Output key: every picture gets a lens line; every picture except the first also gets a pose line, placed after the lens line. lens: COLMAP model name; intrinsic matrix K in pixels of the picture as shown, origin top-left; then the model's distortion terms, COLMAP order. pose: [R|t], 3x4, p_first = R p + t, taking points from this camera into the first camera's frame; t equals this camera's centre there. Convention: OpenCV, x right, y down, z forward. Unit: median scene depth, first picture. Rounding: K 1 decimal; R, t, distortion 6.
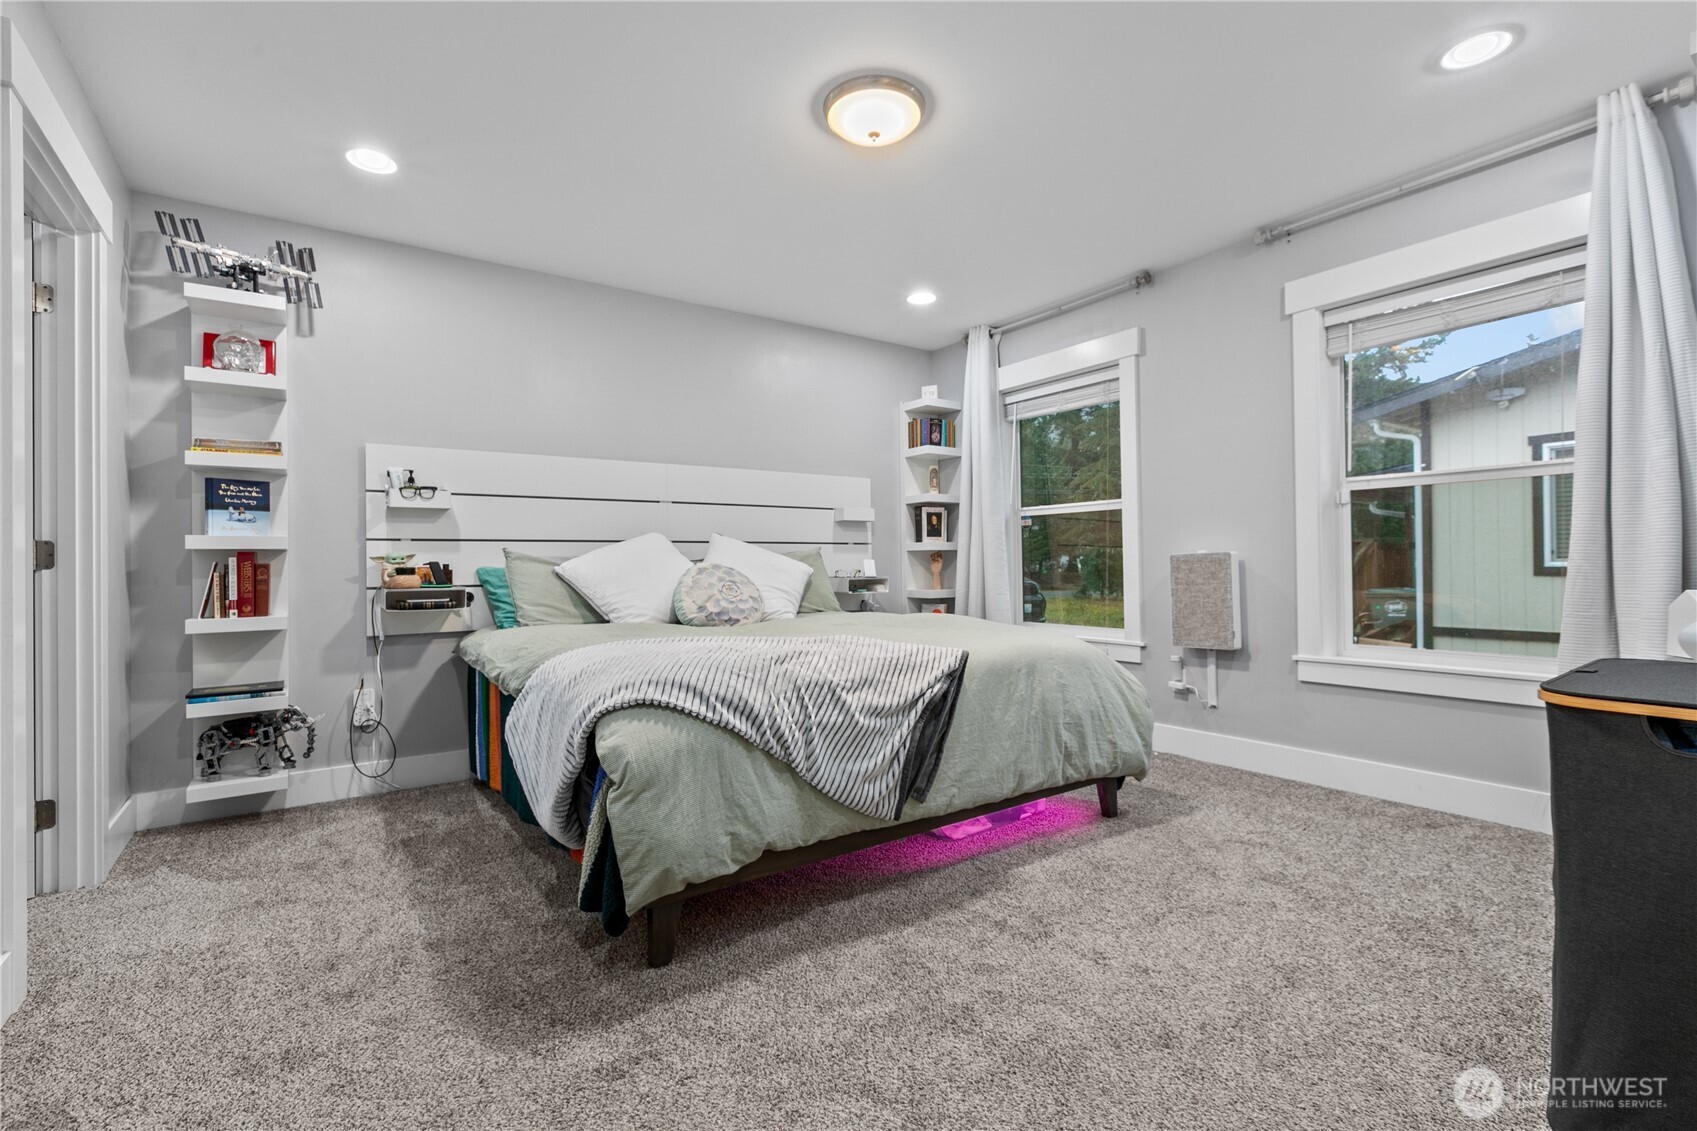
lens RADIAL K [[783.5, 0, 846.9], [0, 783.5, 572.7], [0, 0, 1]] dist [-0.000388, -0.000238]
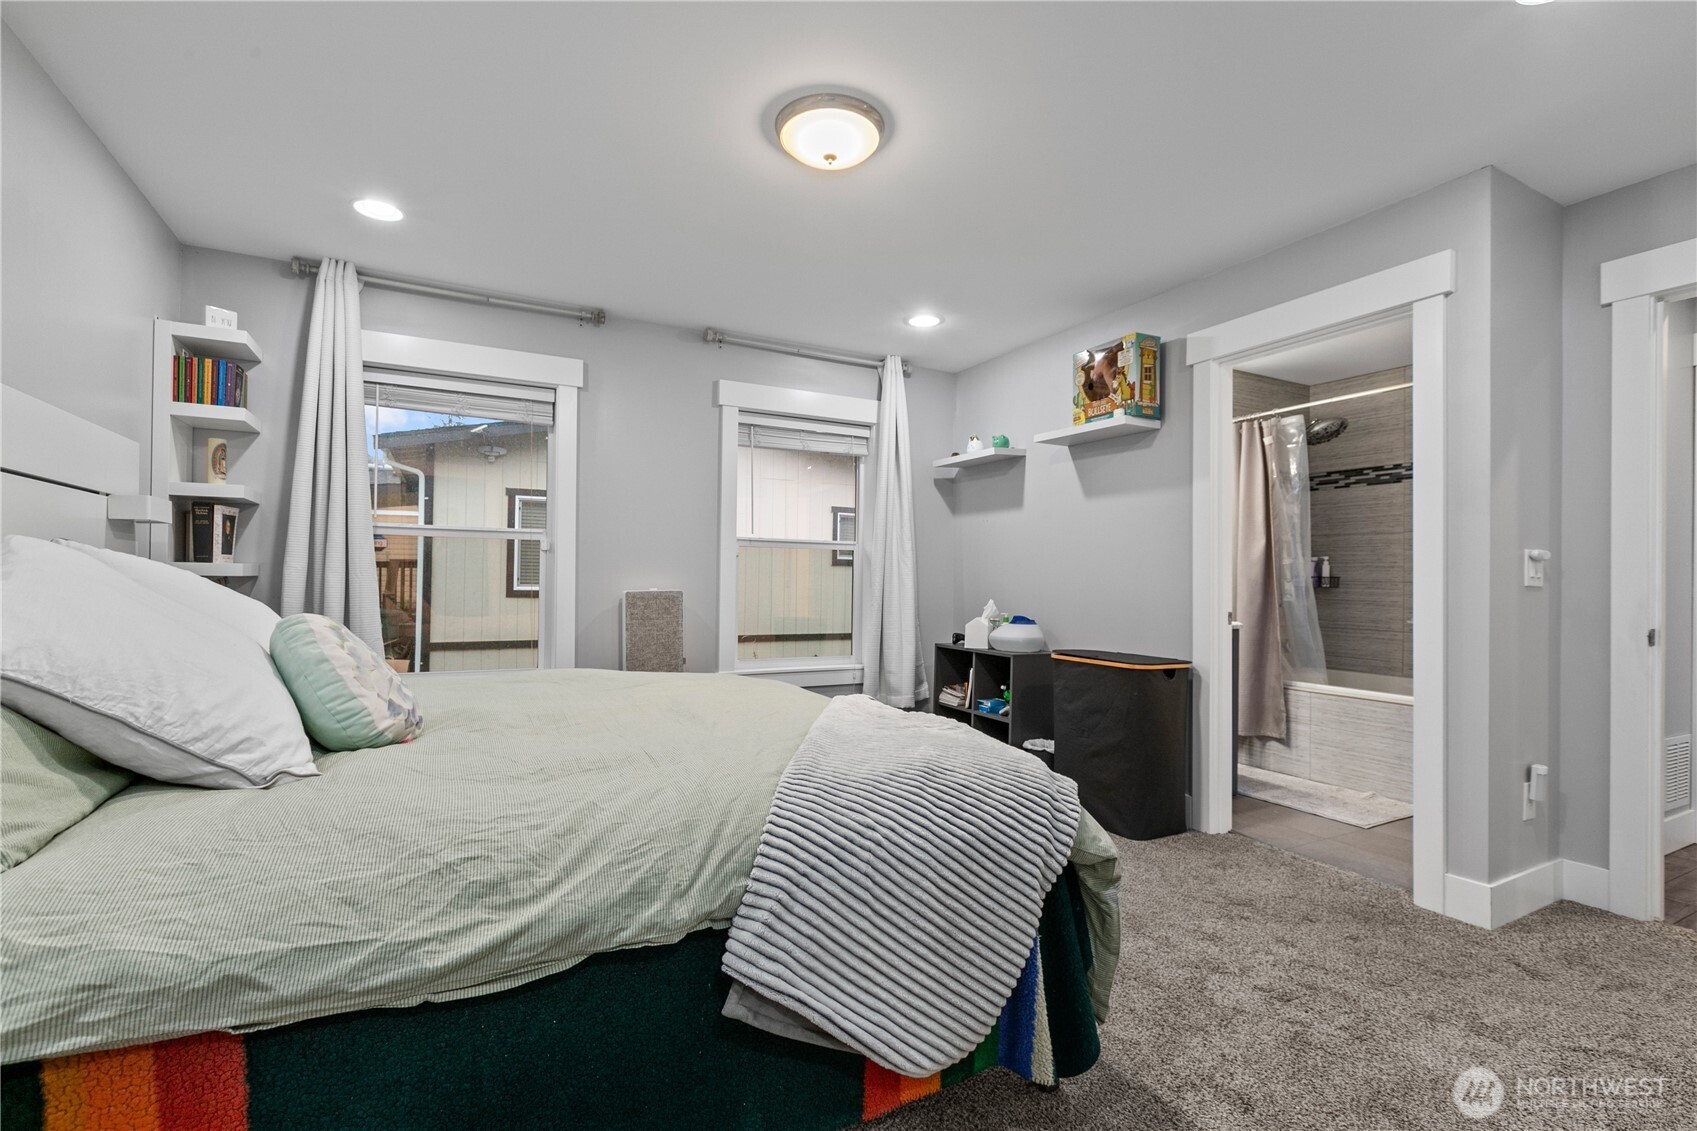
lens RADIAL K [[767.6, 0, 840.6], [0, 767.6, 591.4], [0, 0, 1]] dist [-0.000402, 0.000166]
pose [[0.124207, -0.003191, 0.992251, -0.445095], [-0.008644, 0.999953, 0.004298, -0.023395], [-0.992219, -0.009111, 0.124174, 0.451185]]
